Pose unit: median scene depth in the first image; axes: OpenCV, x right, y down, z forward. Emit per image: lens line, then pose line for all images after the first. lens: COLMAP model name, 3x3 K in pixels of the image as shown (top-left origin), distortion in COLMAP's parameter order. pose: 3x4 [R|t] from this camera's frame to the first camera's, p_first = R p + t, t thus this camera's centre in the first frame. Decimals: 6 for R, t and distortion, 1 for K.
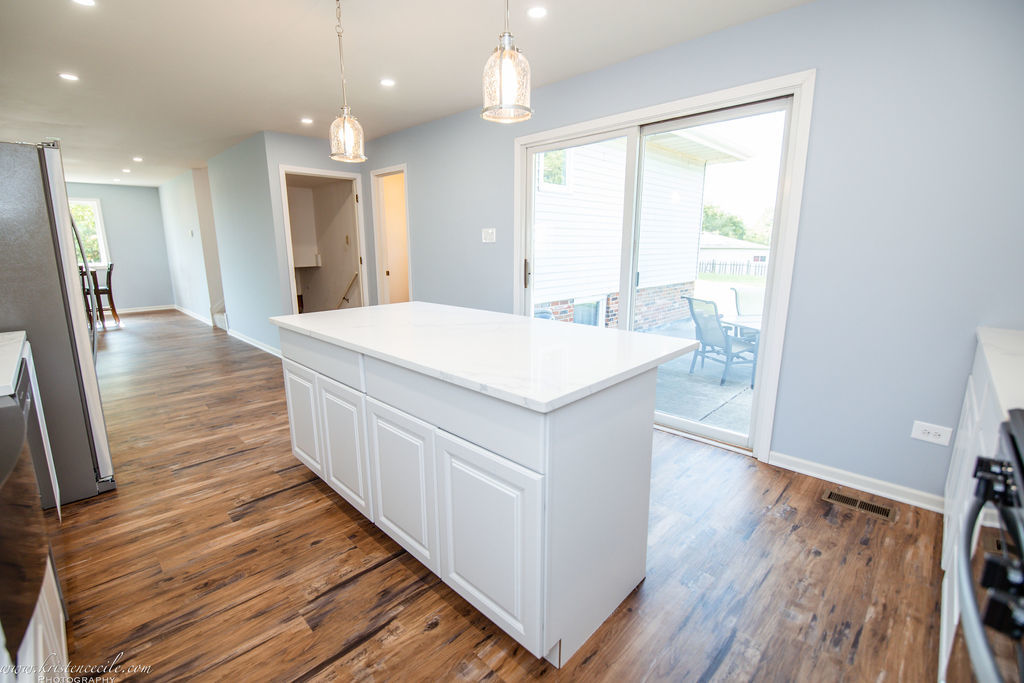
lens RADIAL K [[448.5, 0, 508.1], [0, 448.5, 338.1], [0, 0, 1]] dist [-0.001115, -0.000224]
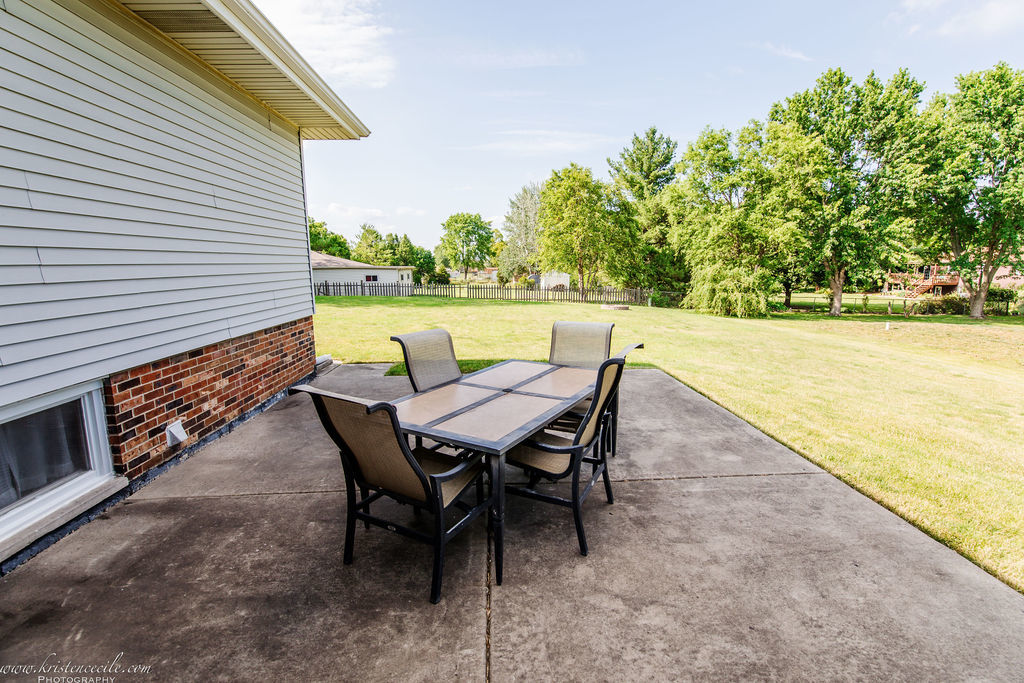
lens RADIAL K [[448.5, 0, 508.1], [0, 448.5, 338.1], [0, 0, 1]] dist [-0.001115, -0.000224]
pose [[0.686676, -0.125232, 0.716096, 0.168405], [0.158144, 0.987193, 0.020995, -0.074887], [-0.709554, 0.098829, 0.697686, 0.411489]]
